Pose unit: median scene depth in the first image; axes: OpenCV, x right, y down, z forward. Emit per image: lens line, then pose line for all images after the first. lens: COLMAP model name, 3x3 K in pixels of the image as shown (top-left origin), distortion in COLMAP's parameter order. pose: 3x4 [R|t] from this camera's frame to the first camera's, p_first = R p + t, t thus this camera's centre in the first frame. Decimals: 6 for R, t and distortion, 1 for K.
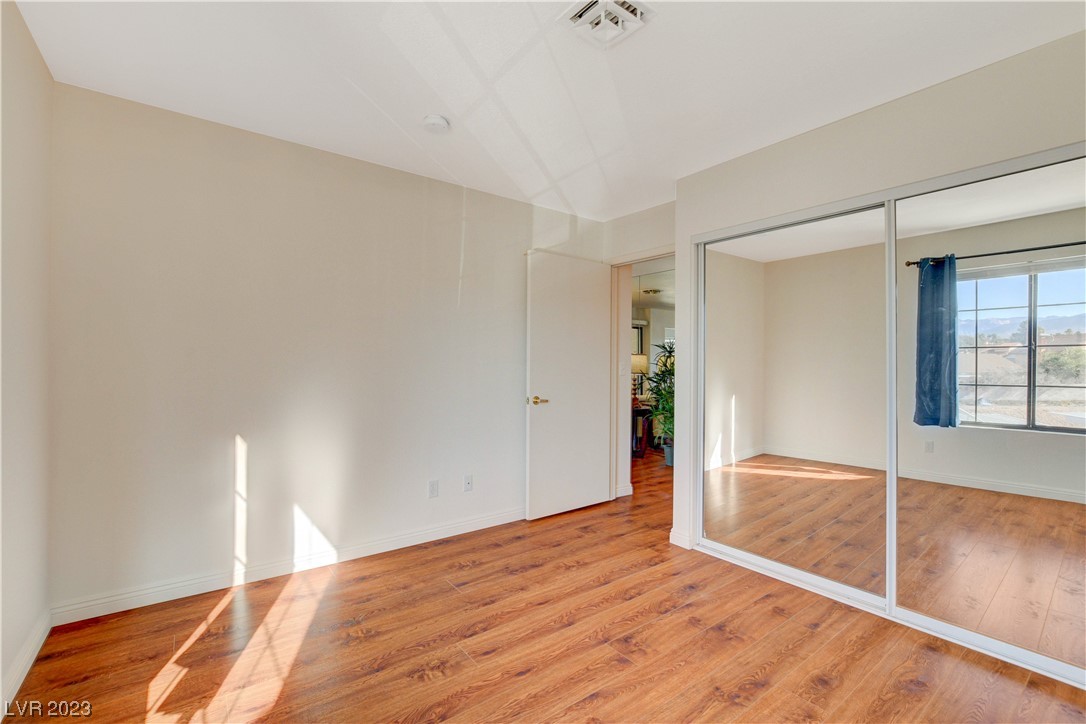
lens RADIAL K [[475.5, 0, 543.0], [0, 475.5, 362.0], [0, 0, 1]] dist [-0.001017, -0.022409]
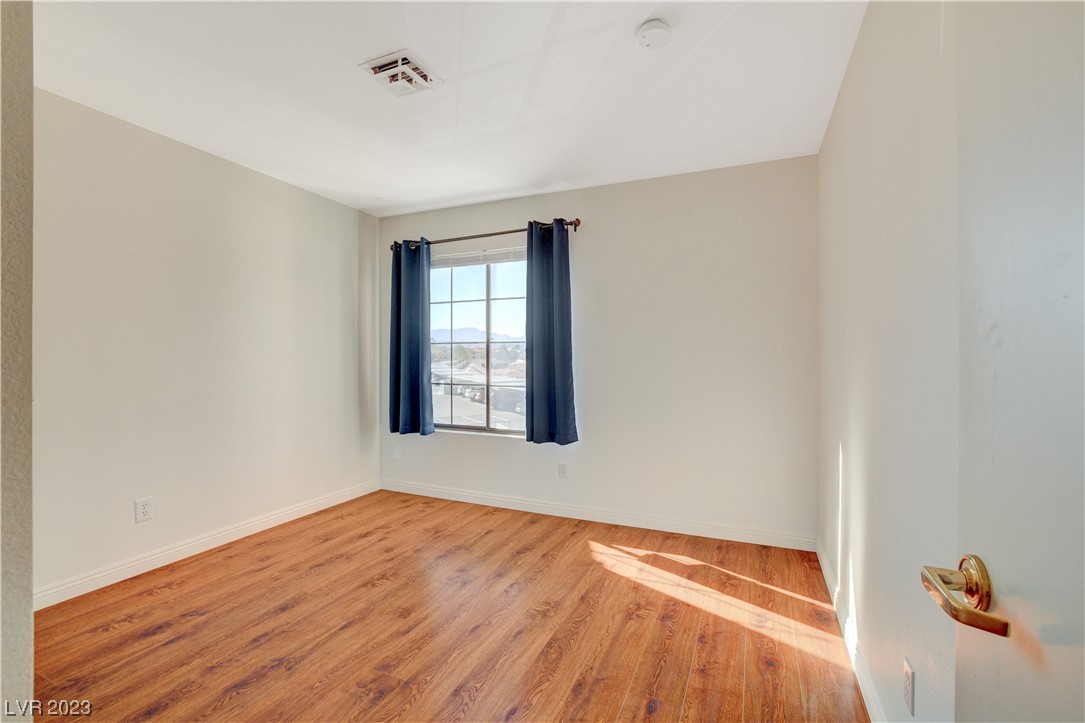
lens RADIAL K [[476.4, 0, 540.0], [0, 476.4, 357.5], [0, 0, 1]] dist [-0.014882, 0.005050]
pose [[-0.879354, -0.005075, -0.476141, 0.339278], [-0.003619, 0.999986, -0.003974, 0.008420], [0.476154, -0.001772, -0.879360, 1.924261]]
